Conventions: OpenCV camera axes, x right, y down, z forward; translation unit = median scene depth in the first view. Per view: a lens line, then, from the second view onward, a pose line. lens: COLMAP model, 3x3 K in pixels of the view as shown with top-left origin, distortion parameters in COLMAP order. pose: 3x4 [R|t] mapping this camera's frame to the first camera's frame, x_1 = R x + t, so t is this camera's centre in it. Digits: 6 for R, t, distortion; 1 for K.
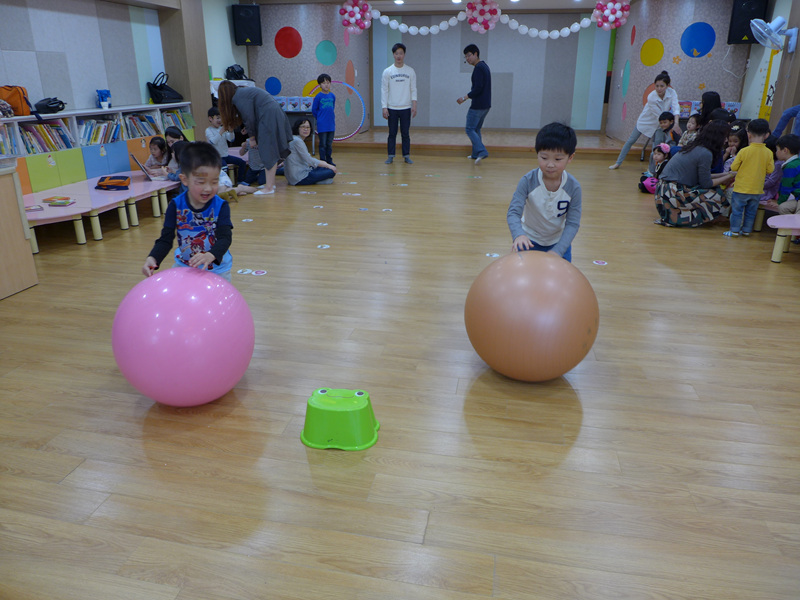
lens RADIAL K [[568.2, 0, 399.0], [0, 568.2, 299.1], [0, 0, 1]] dist [-0.055906, 0.013831]
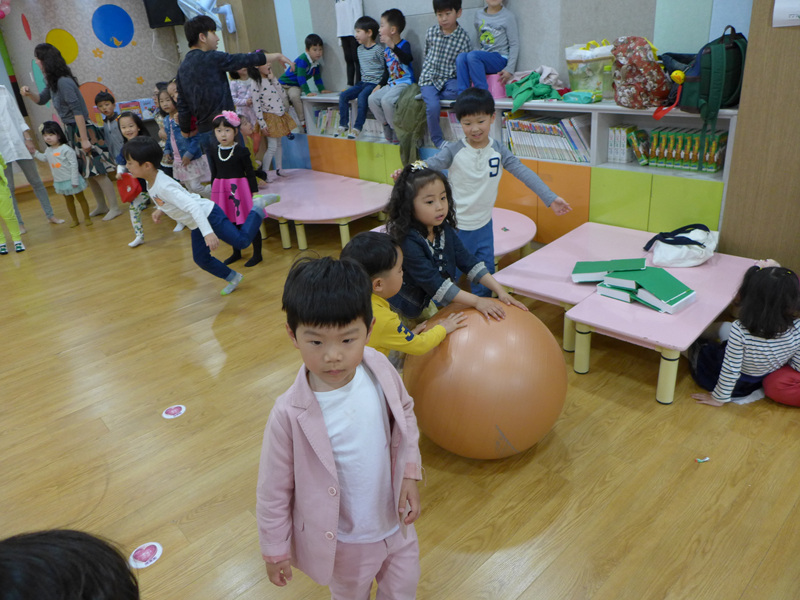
lens RADIAL K [[568.2, 0, 399.7], [0, 568.2, 298.3], [0, 0, 1]] dist [-0.055906, 0.013831]
pose [[0.598225, -0.384414, 0.703103, 0.069799], [0.367884, 0.911242, 0.185203, -0.110790], [-0.711891, 0.147867, 0.686547, 0.222781]]
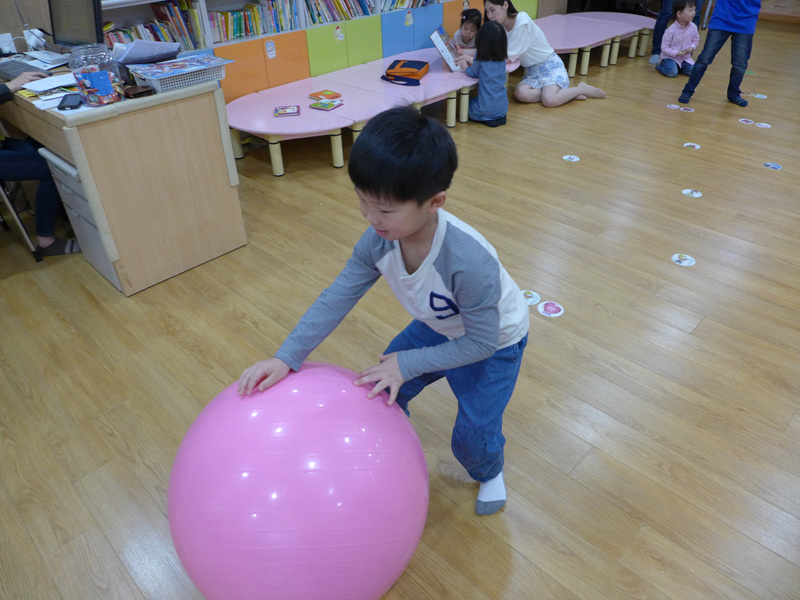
lens RADIAL K [[568.2, 0, 396.4], [0, 568.2, 296.7], [0, 0, 1]] dist [-0.055906, 0.013831]
pose [[0.829935, 0.295734, -0.473022, -0.060272], [-0.167832, 0.941003, 0.293847, -0.108981], [0.532016, -0.164486, 0.830604, 0.245980]]
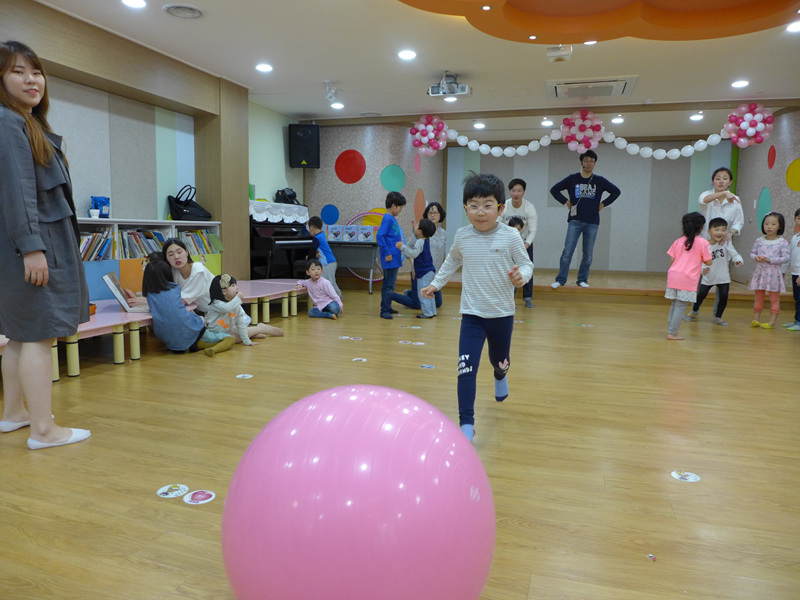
lens RADIAL K [[568.2, 0, 399.1], [0, 568.2, 297.5], [0, 0, 1]] dist [-0.055906, 0.013831]
pose [[0.992433, 0.025903, -0.120024, -0.015017], [-0.056192, 0.964941, -0.256382, -0.053401], [0.109175, 0.261187, 0.959095, 0.285599]]
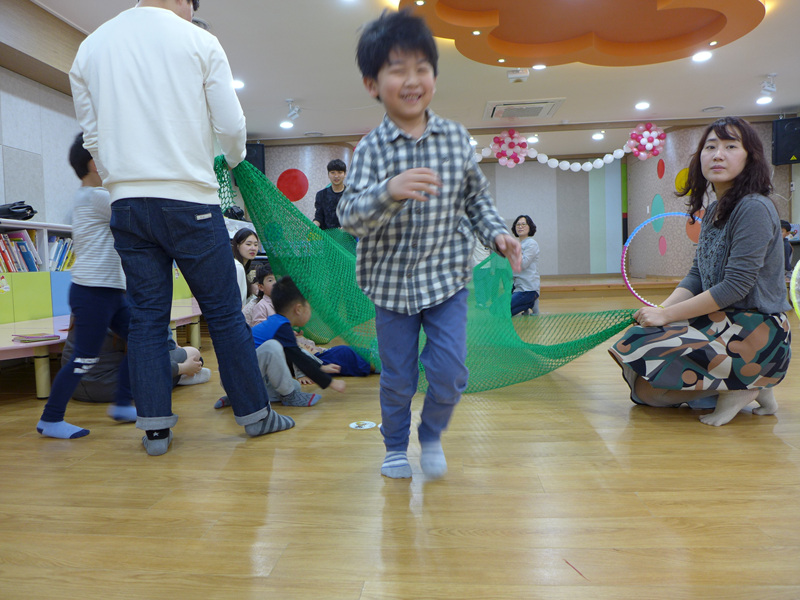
lens RADIAL K [[568.2, 0, 397.2], [0, 568.2, 295.5], [0, 0, 1]] dist [-0.055906, 0.013831]
pose [[0.995161, -0.035813, 0.091504, -0.156997], [0.062658, 0.948613, -0.310173, 0.002136], [-0.075693, 0.314405, 0.946266, 0.243759]]
